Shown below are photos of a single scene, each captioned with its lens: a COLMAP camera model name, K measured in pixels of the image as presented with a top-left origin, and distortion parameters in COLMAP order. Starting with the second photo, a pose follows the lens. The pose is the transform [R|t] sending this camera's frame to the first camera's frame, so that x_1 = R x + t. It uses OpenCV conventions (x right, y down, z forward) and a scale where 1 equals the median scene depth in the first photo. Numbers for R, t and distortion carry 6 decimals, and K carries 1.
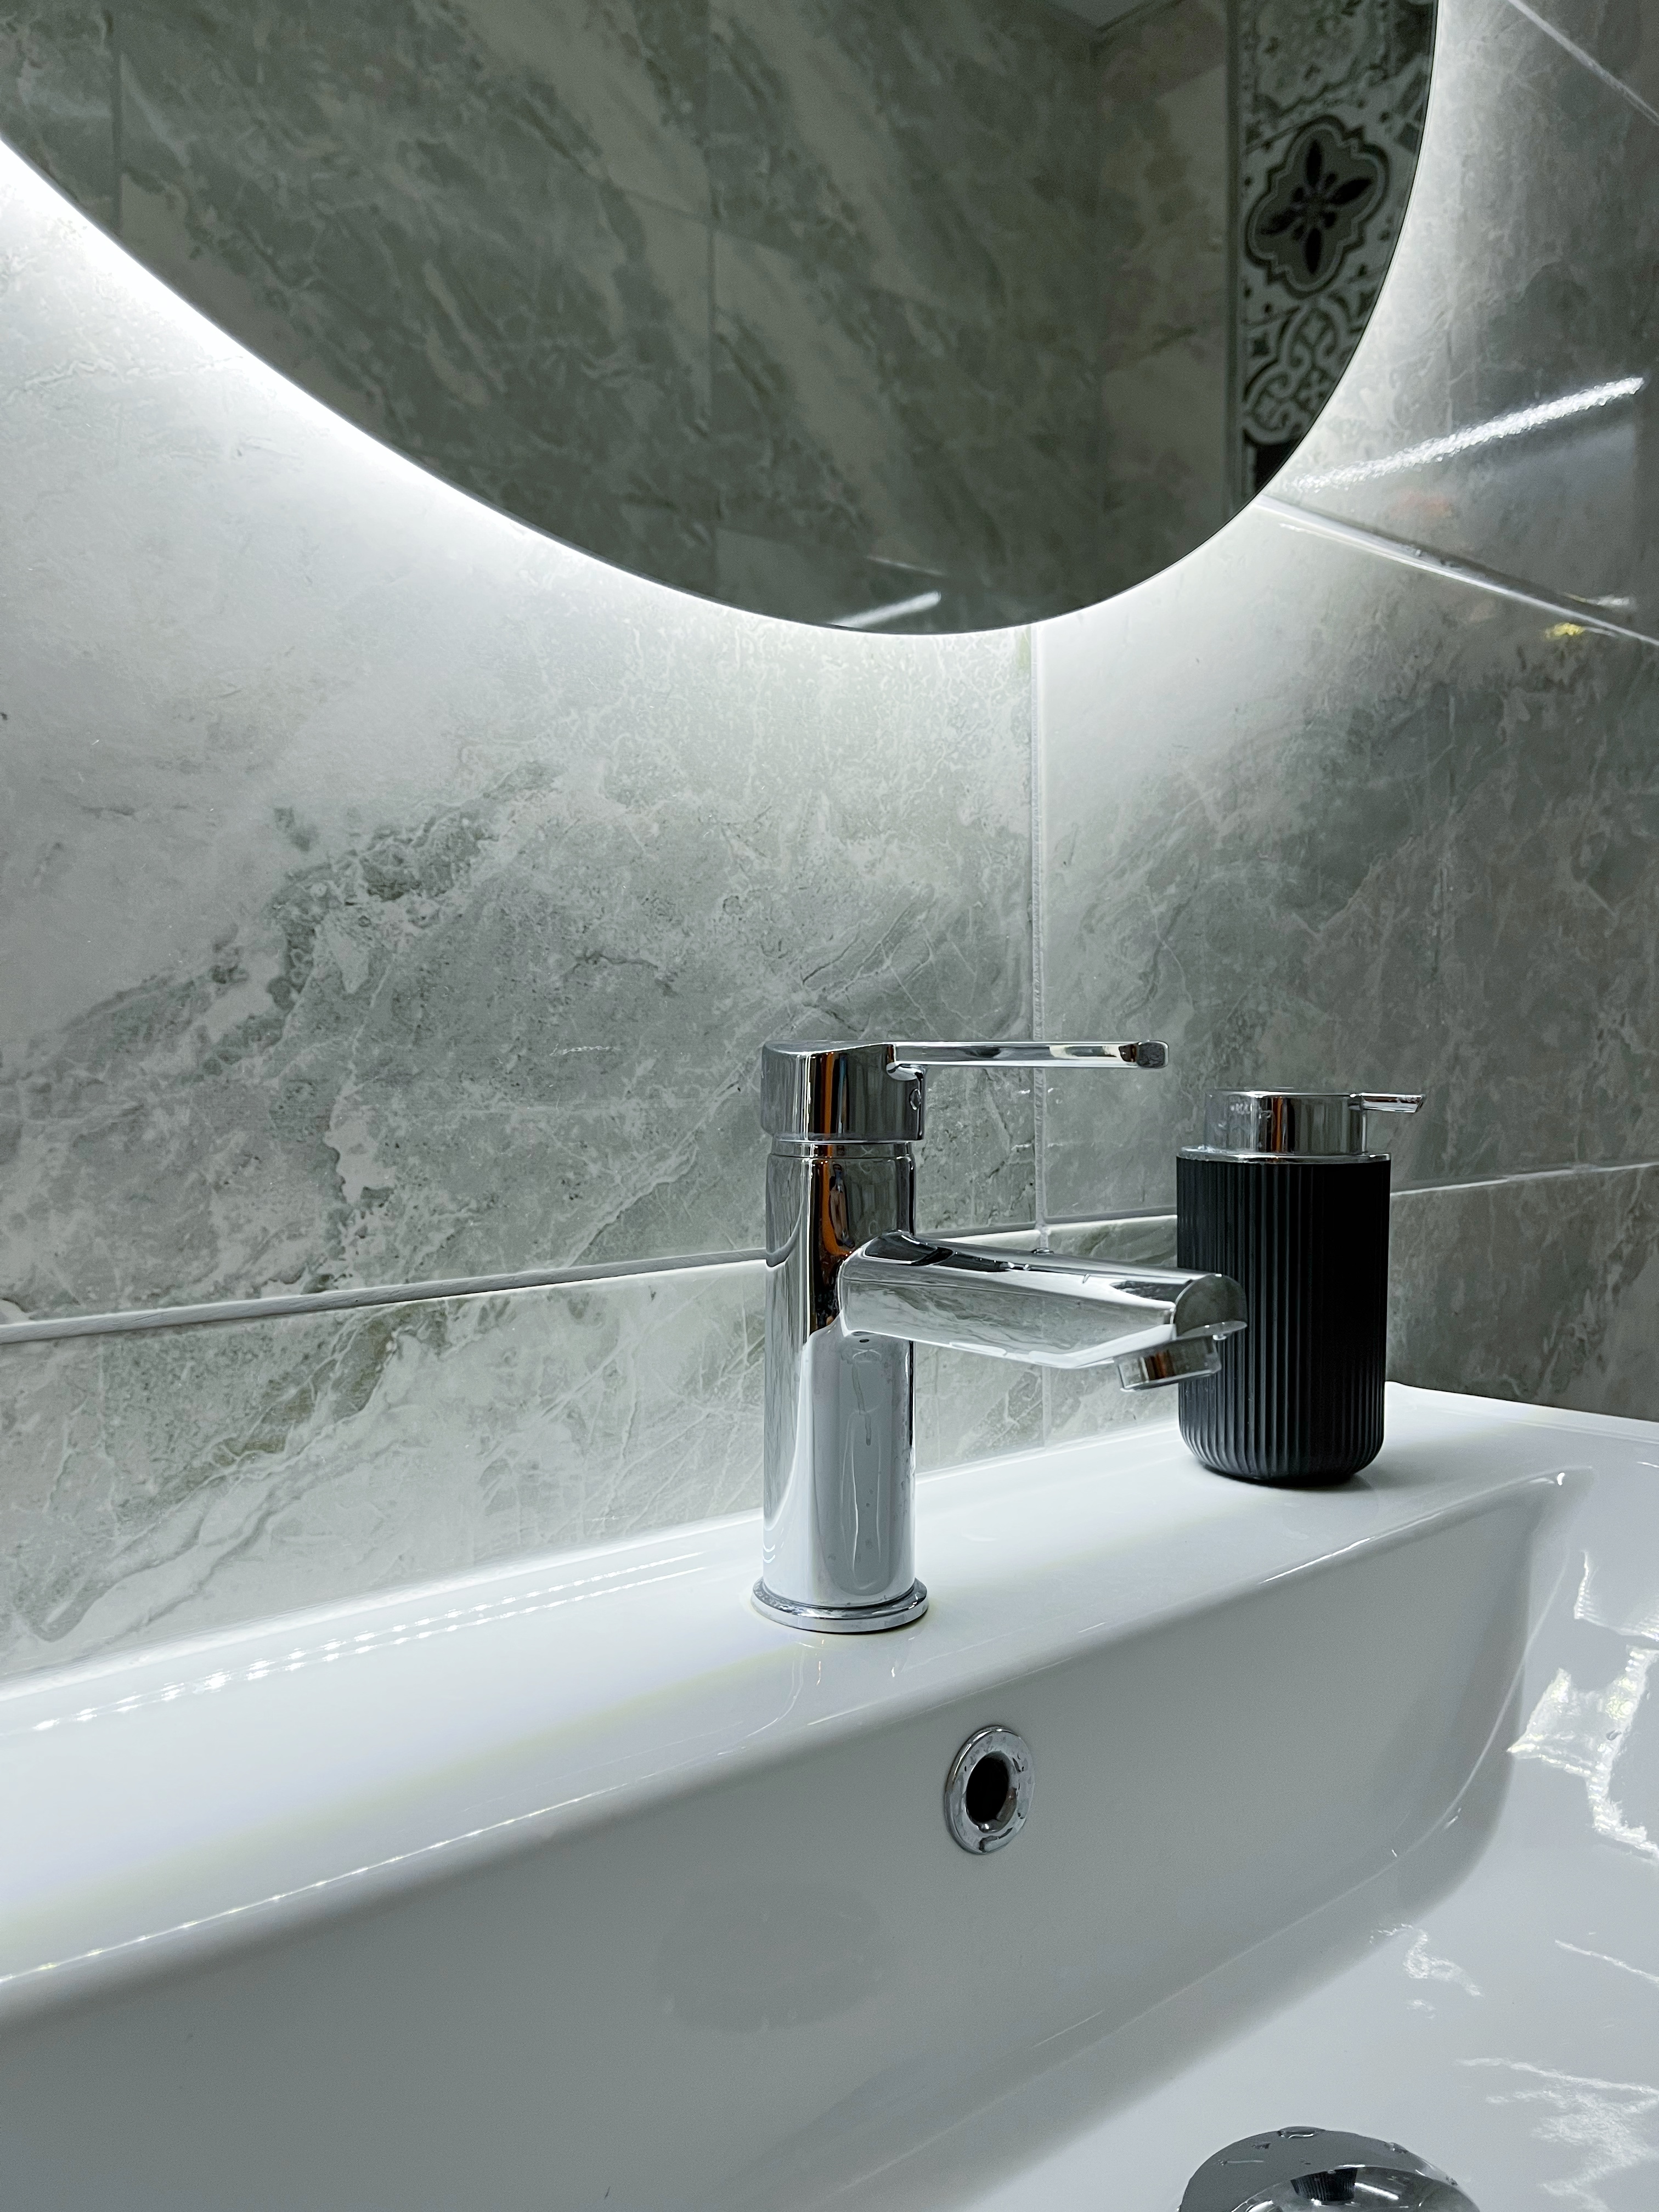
lens RADIAL K [[1674.9, 0, 827.8], [0, 1674.9, 1109.3], [0, 0, 1]] dist [0.077691, -0.098071]
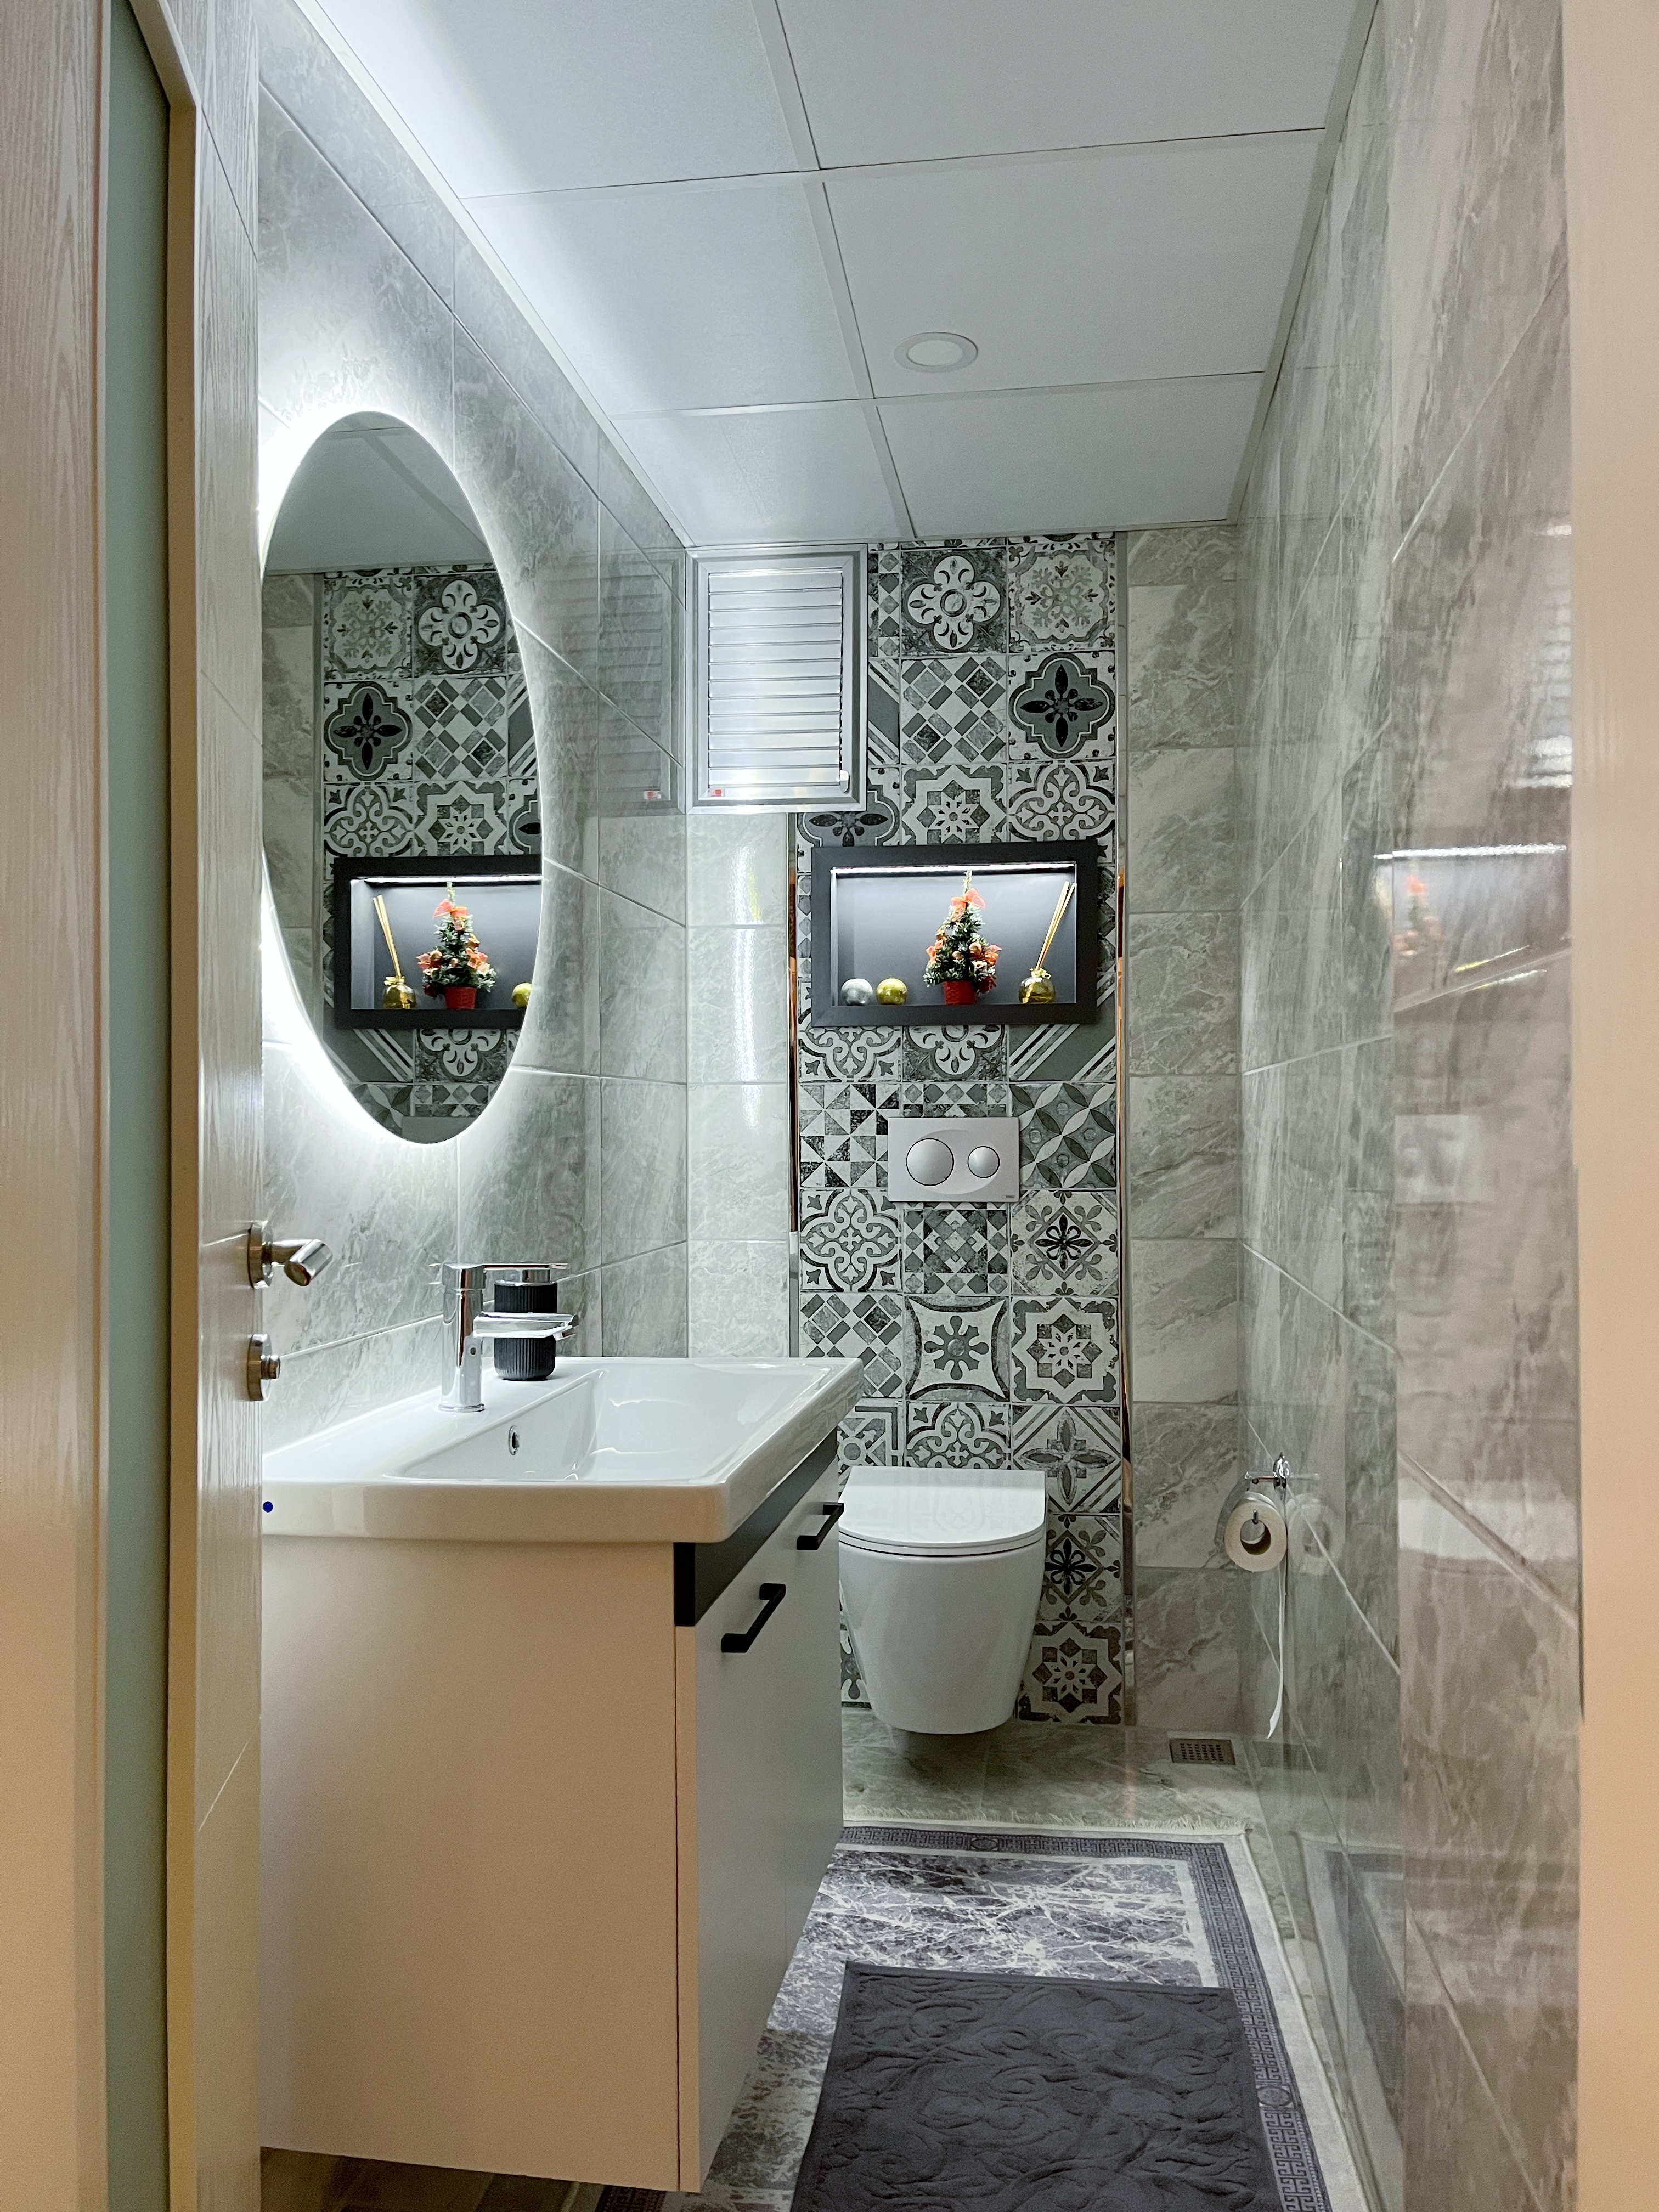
lens RADIAL K [[1674.9, 0, 817.4], [0, 1674.9, 1139.6], [0, 0, 1]] dist [0.077691, -0.098071]
pose [[0.760139, 0.009824, 0.649687, -0.505520], [-0.003003, 0.999928, -0.011608, -0.076125], [-0.649754, 0.006873, 0.760114, -0.662409]]
